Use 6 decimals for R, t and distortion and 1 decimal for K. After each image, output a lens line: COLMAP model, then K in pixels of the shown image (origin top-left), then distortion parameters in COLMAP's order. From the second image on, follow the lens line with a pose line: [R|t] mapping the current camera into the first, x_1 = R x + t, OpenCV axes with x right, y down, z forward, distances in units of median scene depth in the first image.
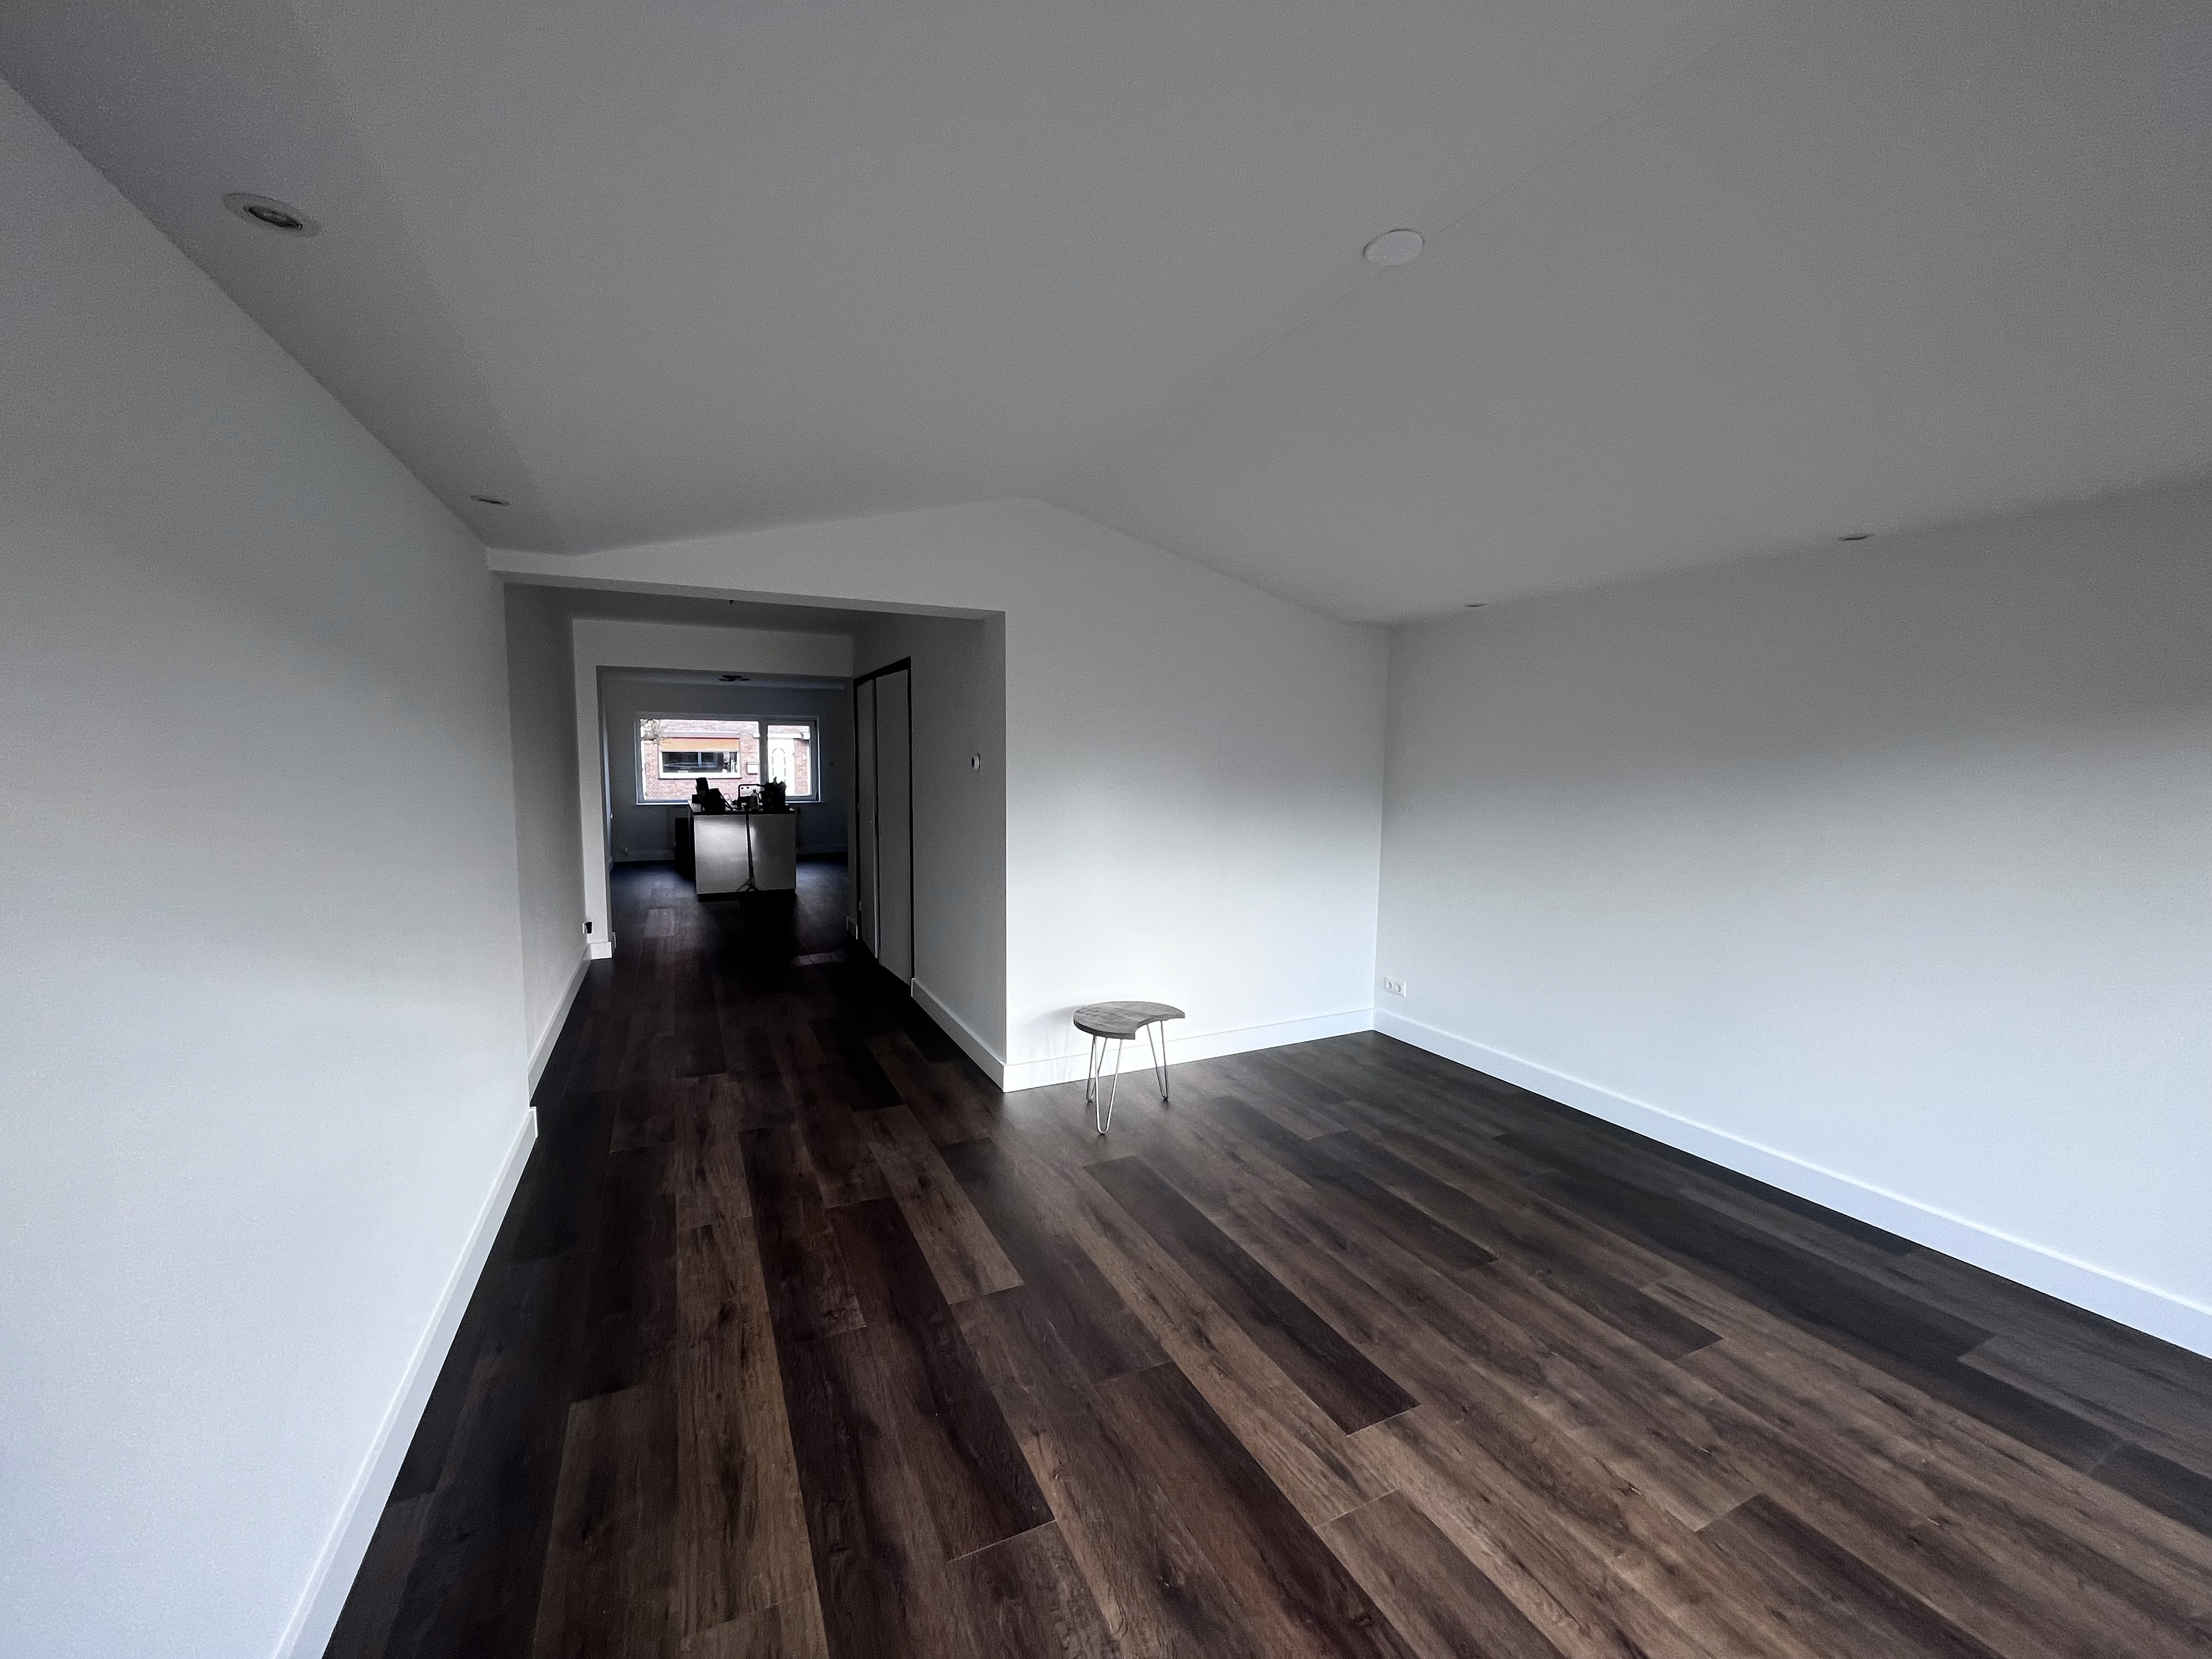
lens RADIAL K [[883.3, 0, 1106.0], [0, 883.3, 829.5], [0, 0, 1]] dist [-0.000314, -0.000074]
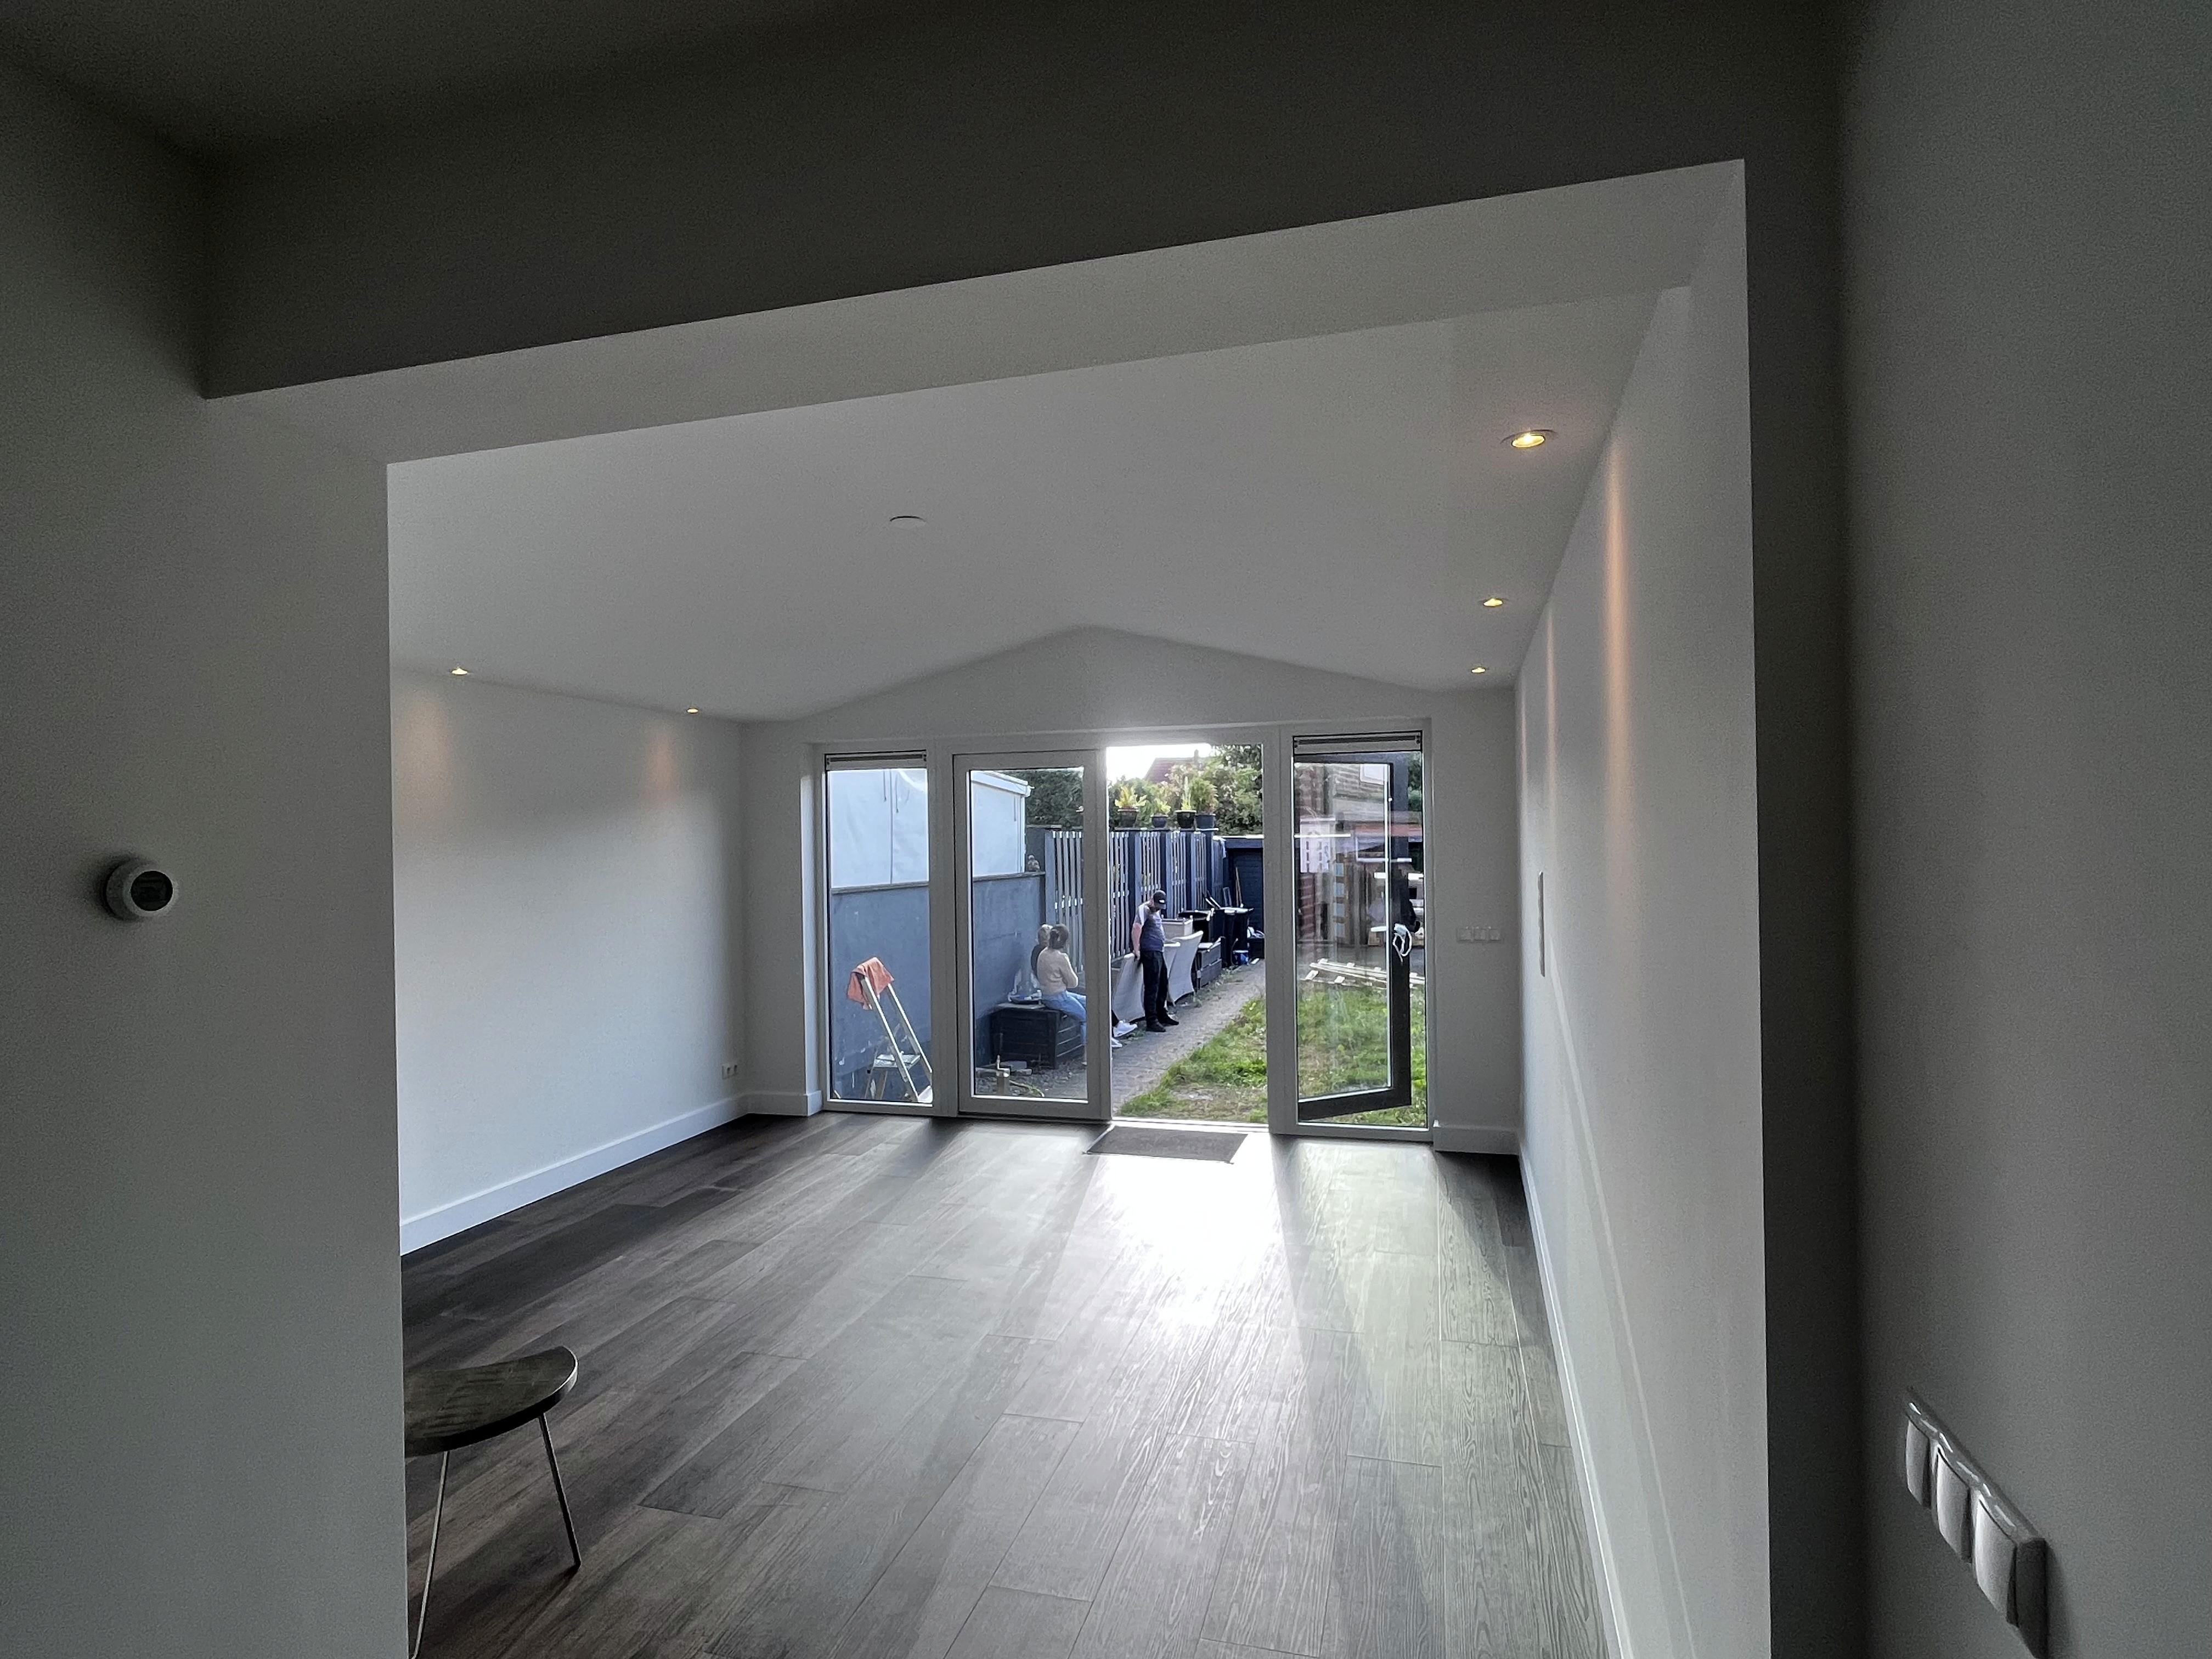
lens RADIAL K [[1167.7, 0, 1106.0], [0, 1167.7, 829.5], [0, 0, 1]] dist [0.000176, 0.000029]
pose [[-0.743011, 0.016210, 0.669083, -0.945303], [0.070510, 0.996039, 0.054169, -0.131853], [-0.665554, 0.087425, -0.741211, 1.719046]]
